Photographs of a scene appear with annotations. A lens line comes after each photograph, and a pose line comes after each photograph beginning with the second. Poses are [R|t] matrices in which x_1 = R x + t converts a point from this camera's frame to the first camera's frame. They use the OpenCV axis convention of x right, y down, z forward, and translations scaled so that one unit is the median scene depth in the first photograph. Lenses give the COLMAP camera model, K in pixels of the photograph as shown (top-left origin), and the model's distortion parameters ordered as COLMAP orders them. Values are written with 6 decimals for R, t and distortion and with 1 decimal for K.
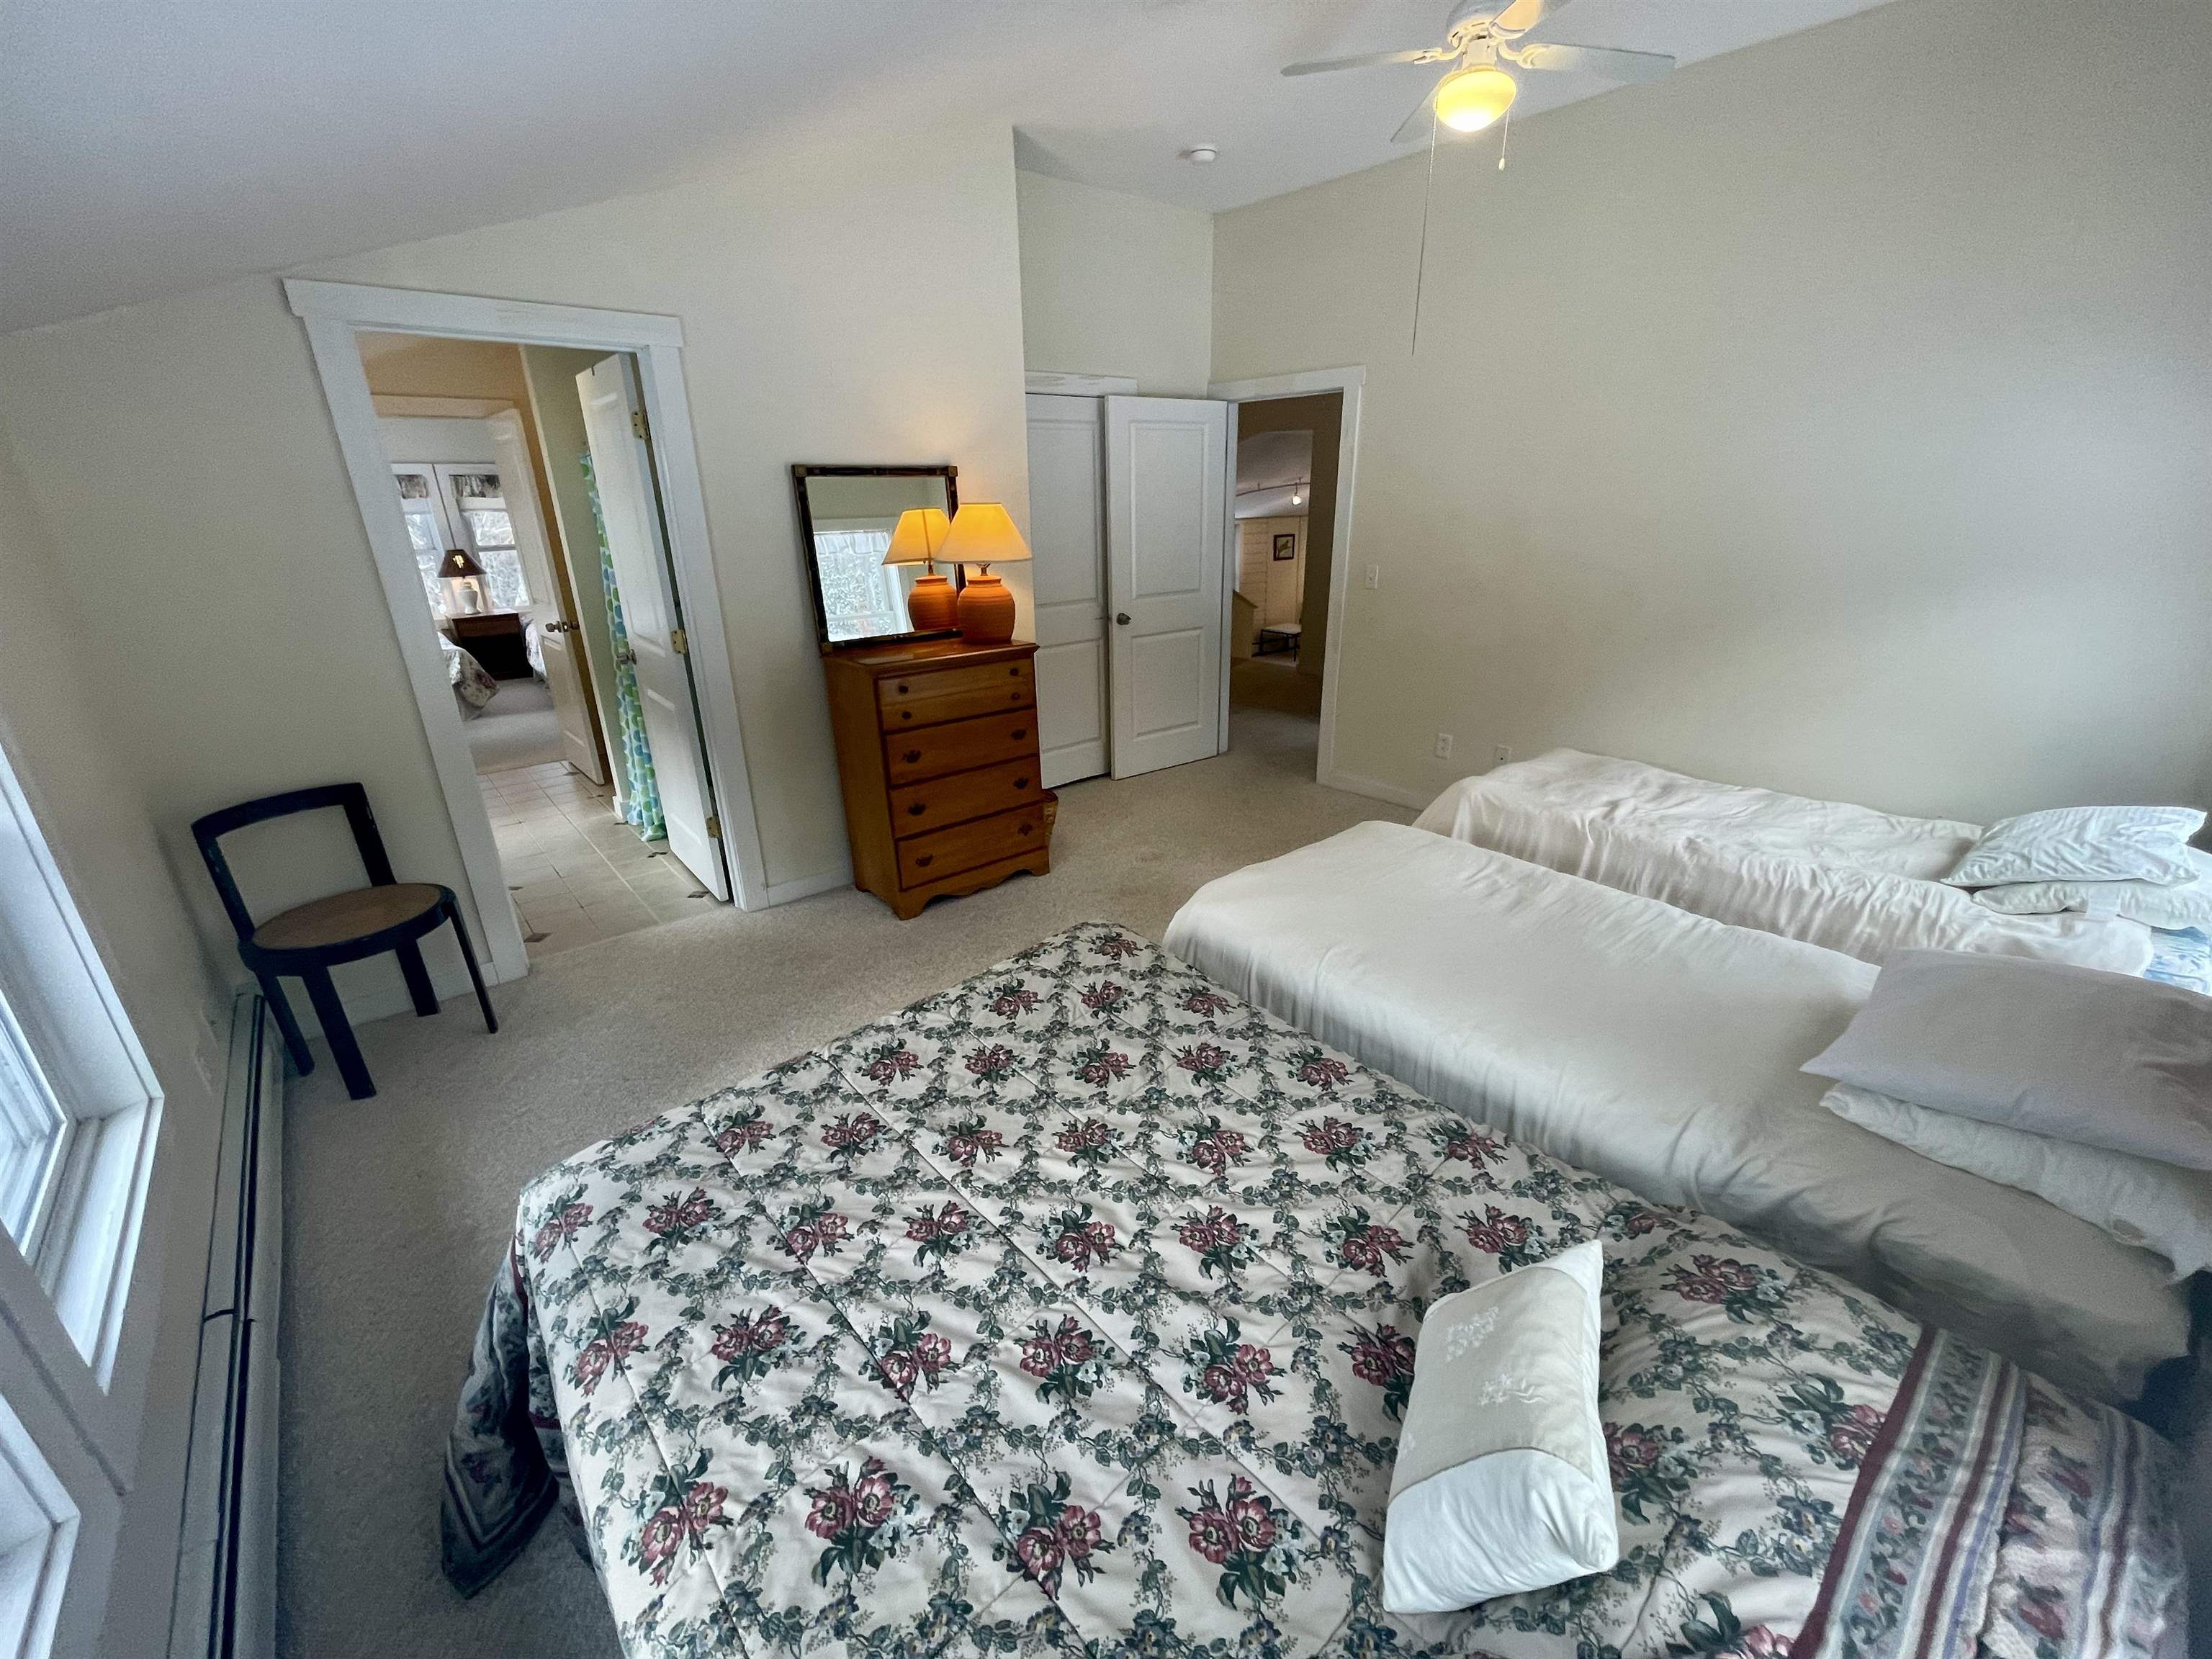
lens RADIAL K [[889.4, 0, 1106.0], [0, 889.4, 829.5], [0, 0, 1]] dist [-0.012495, -0.000080]
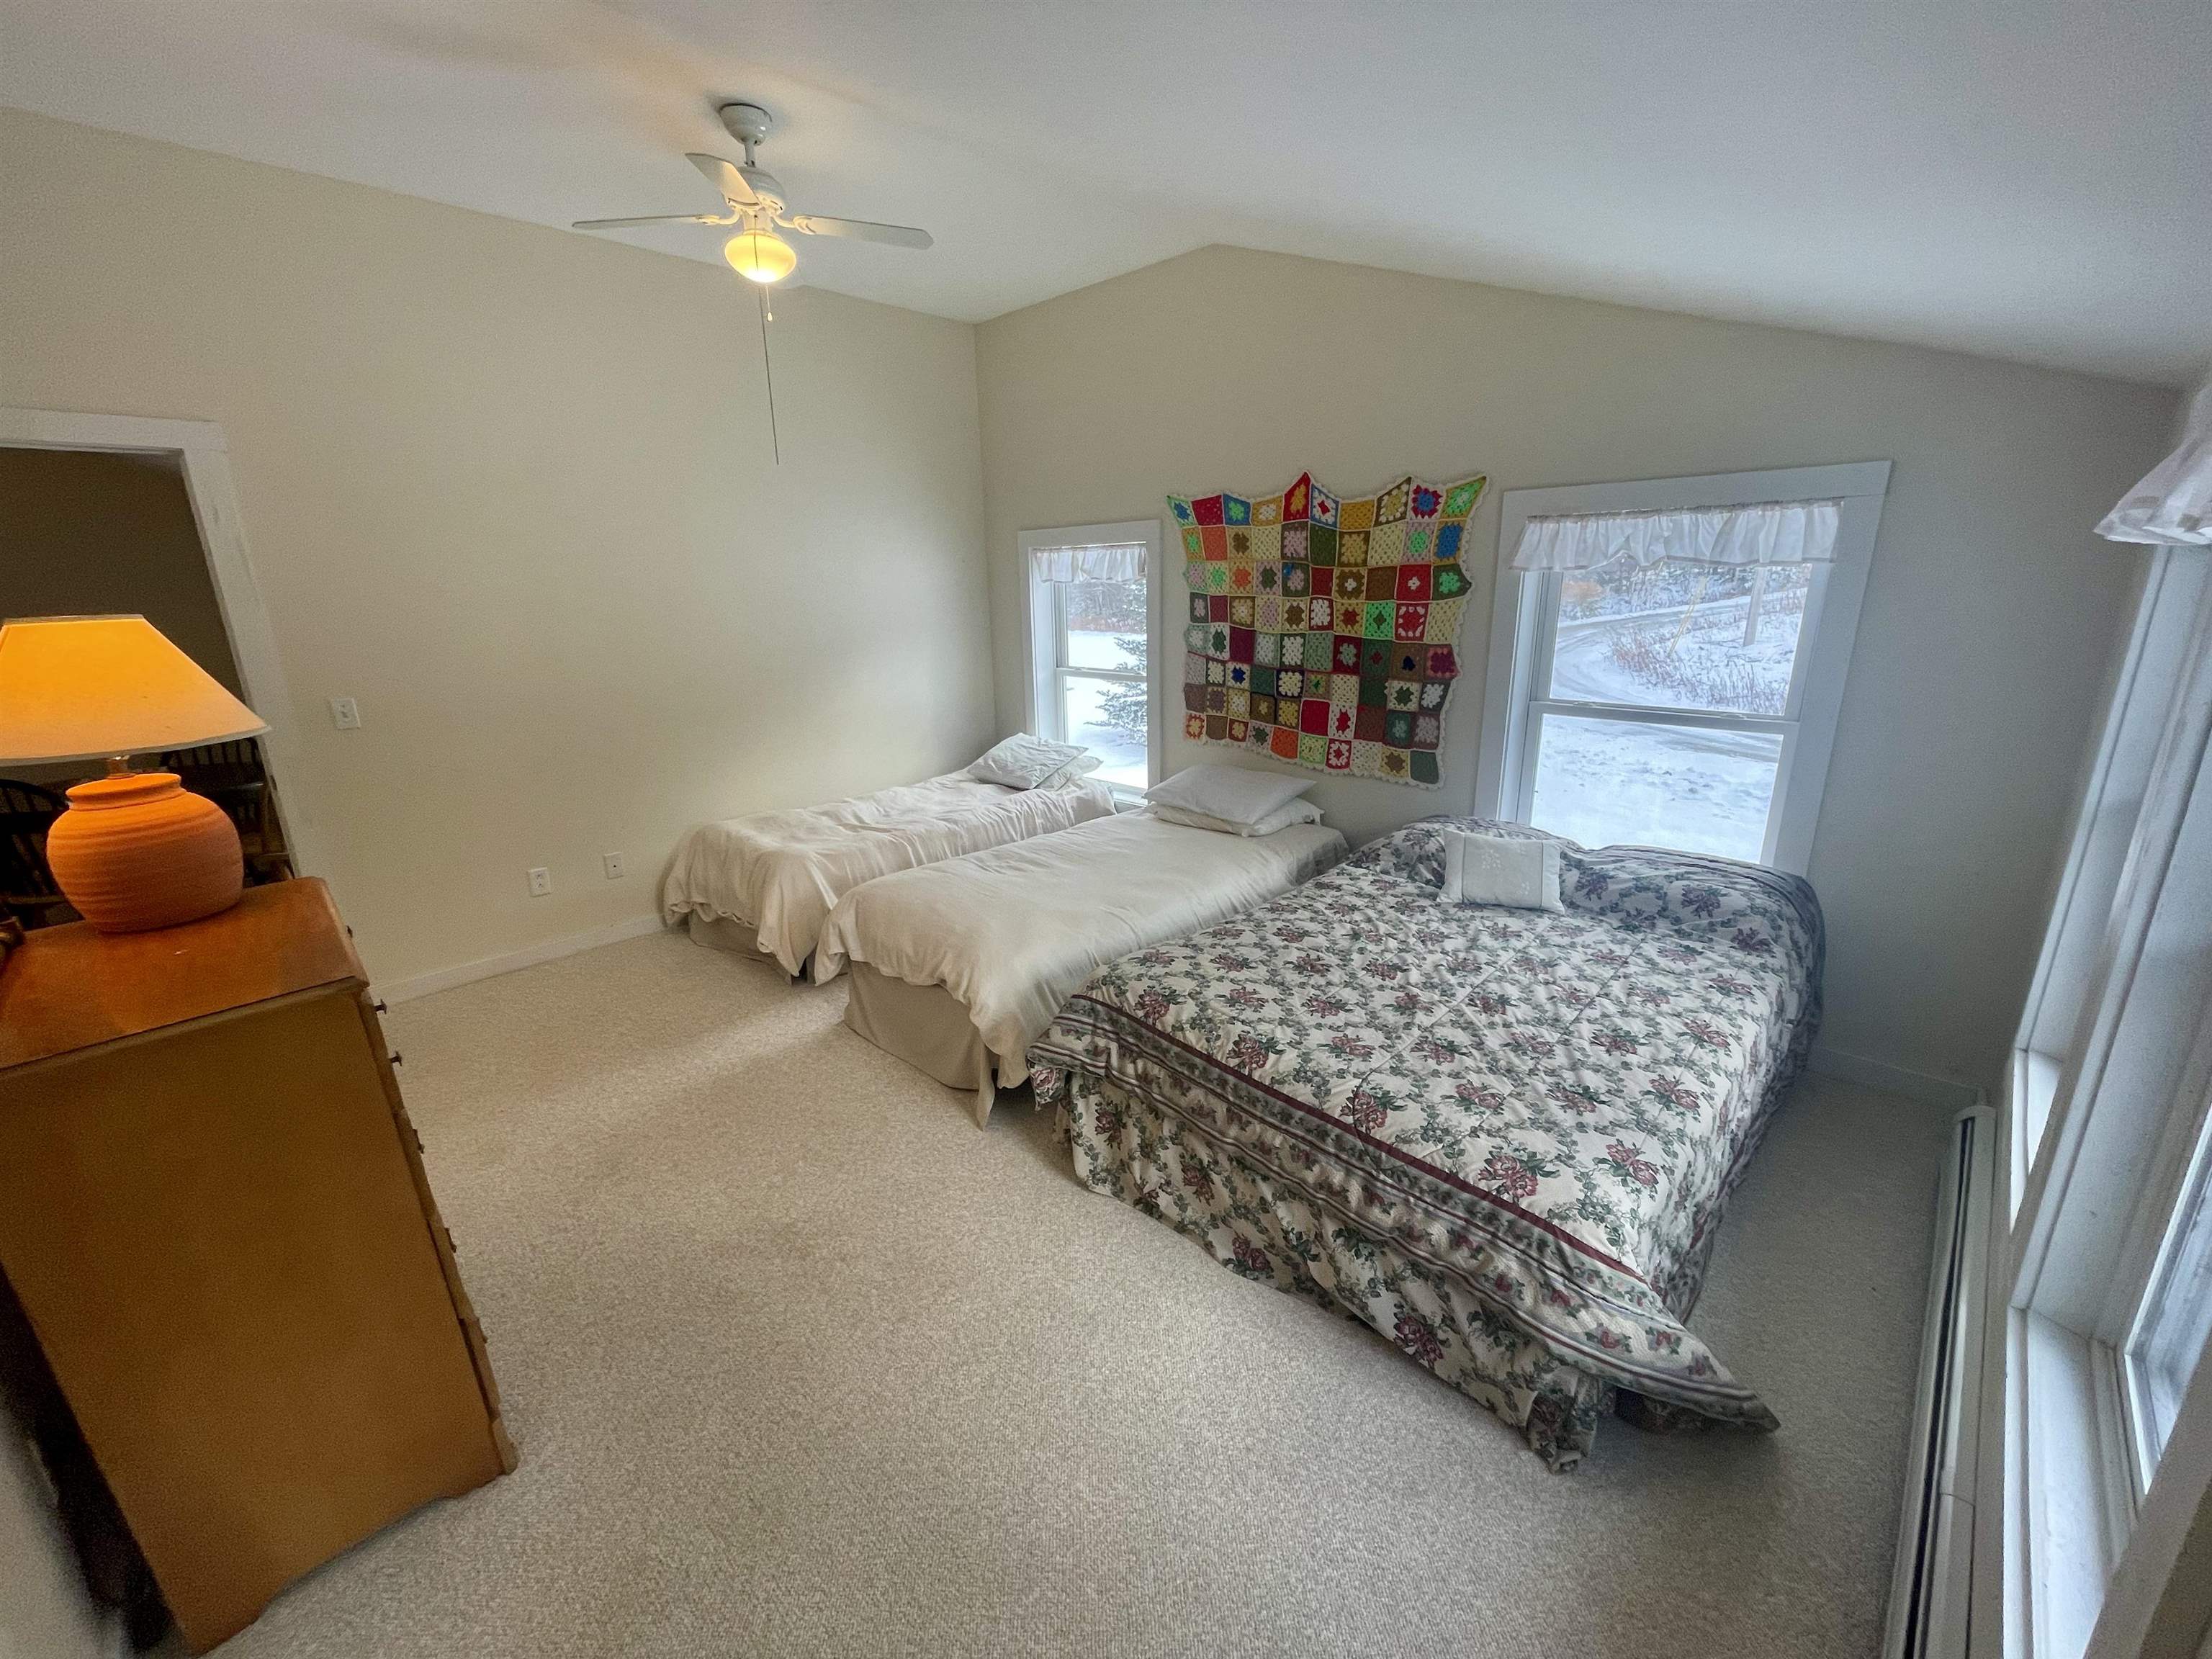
lens RADIAL K [[889.4, 0, 1106.0], [0, 889.4, 829.5], [0, 0, 1]] dist [-0.012495, -0.000080]
pose [[-0.077019, -0.254423, 0.964021, -1.572585], [0.371616, 0.889896, 0.264550, -0.518590], [-0.925186, 0.378621, 0.026009, 1.434326]]
